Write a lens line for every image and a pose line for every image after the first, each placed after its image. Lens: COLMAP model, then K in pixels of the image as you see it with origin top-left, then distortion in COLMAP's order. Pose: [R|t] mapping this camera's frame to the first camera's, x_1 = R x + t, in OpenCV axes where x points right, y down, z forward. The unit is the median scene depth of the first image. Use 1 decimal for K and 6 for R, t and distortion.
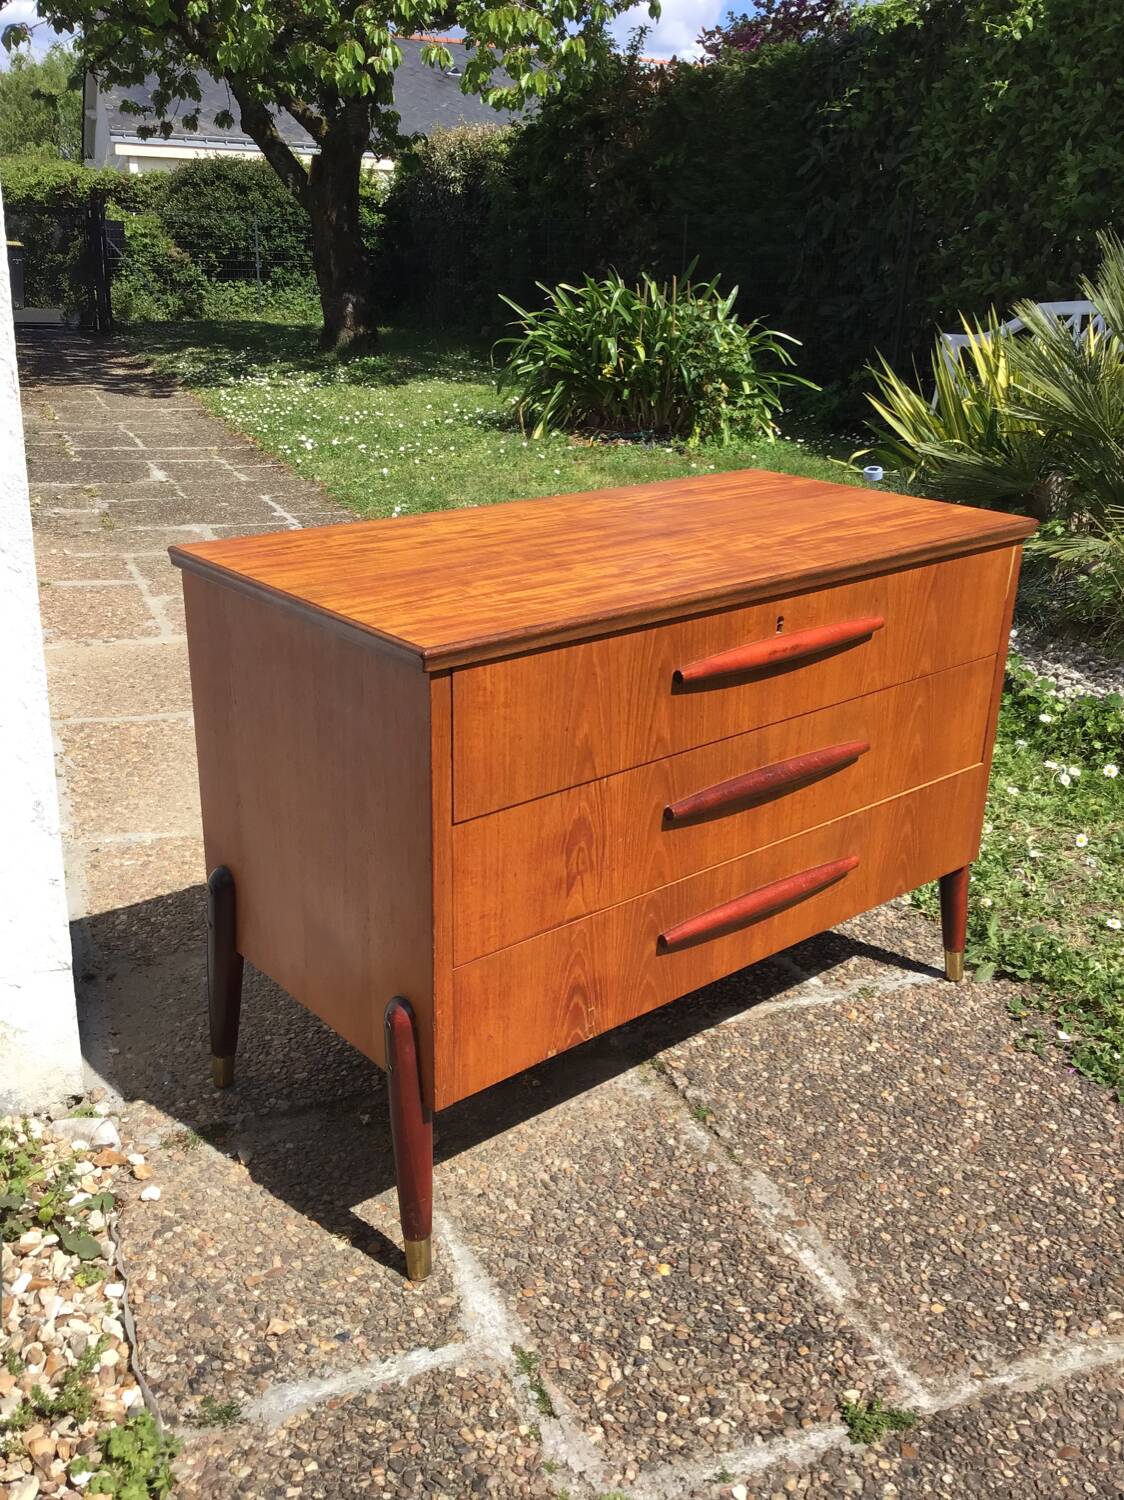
lens RADIAL K [[1353.9, 0, 570.3], [0, 1353.9, 747.4], [0, 0, 1]] dist [0.139840, -0.295445]
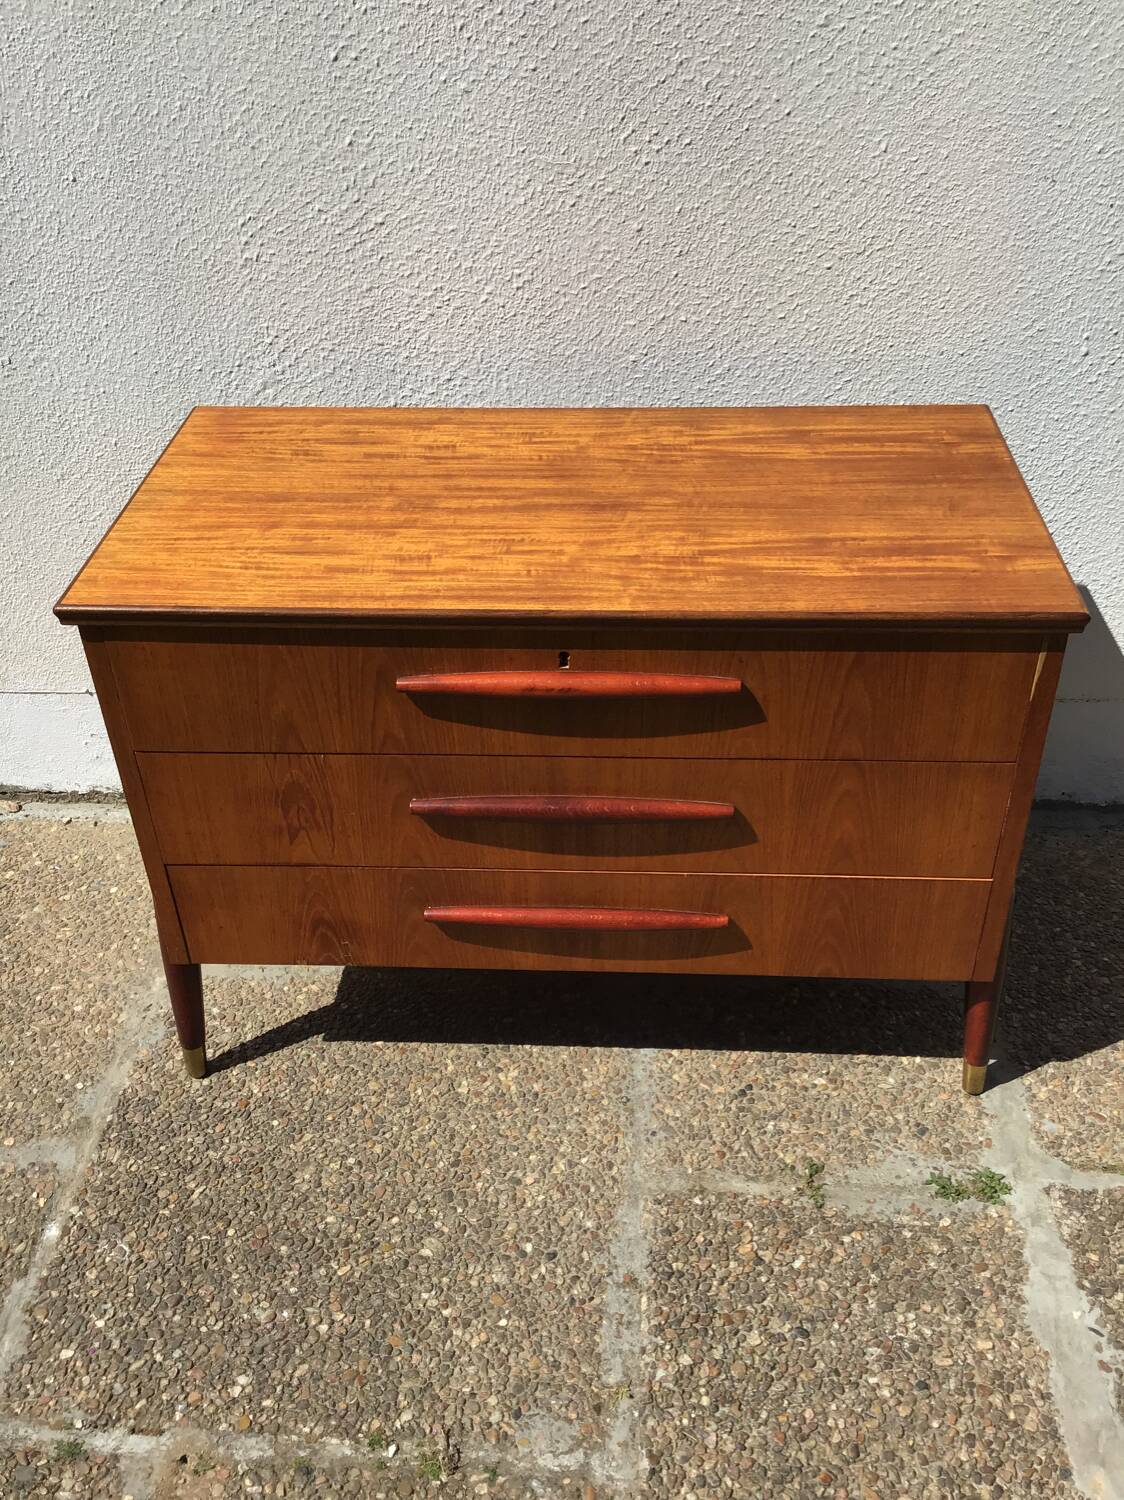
lens RADIAL K [[1359.0, 0, 569.4], [0, 1359.0, 745.0], [0, 0, 1]] dist [0.135389, -0.290982]
pose [[0.721324, 0.375283, -0.582111, 0.607085], [-0.210545, 0.919515, 0.331908, -0.292542], [0.659820, -0.116852, 0.742283, 0.299502]]
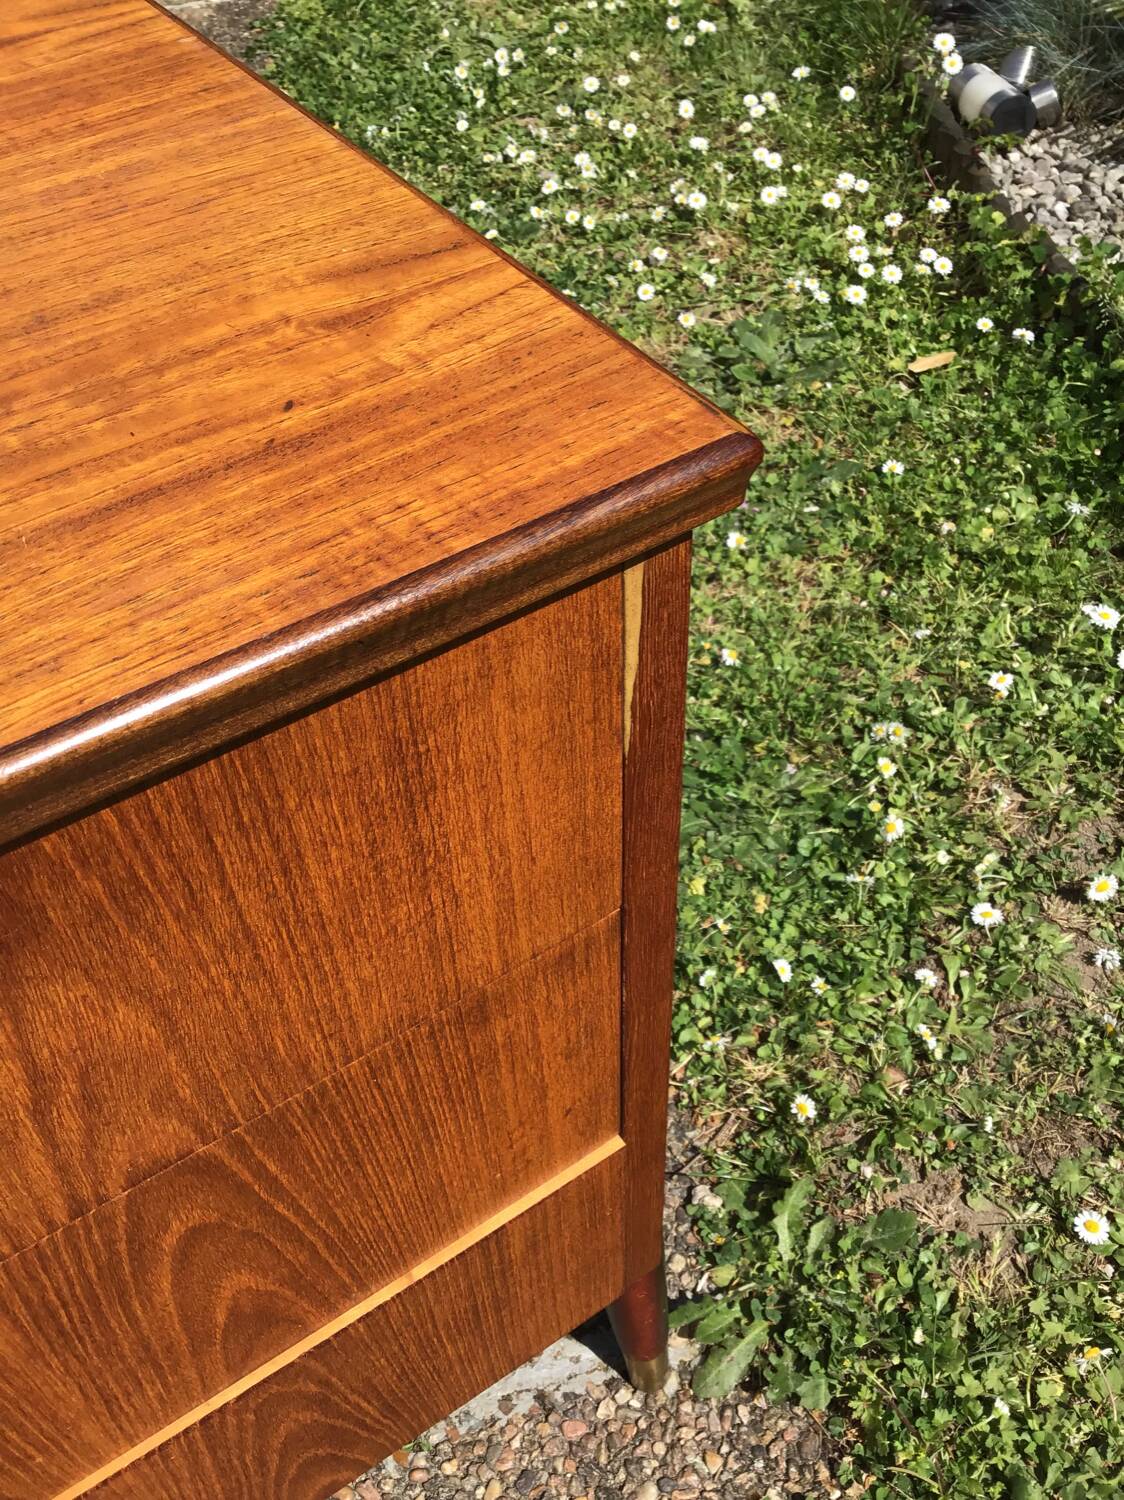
lens RADIAL K [[1365.3, 0, 573.7], [0, 1365.3, 756.2], [0, 0, 1]] dist [0.103459, -0.218946]
pose [[0.991602, 0.052843, -0.118042, 0.353391], [0.003813, 0.900375, 0.435098, -0.214081], [0.129274, -0.431894, 0.892612, 0.840228]]
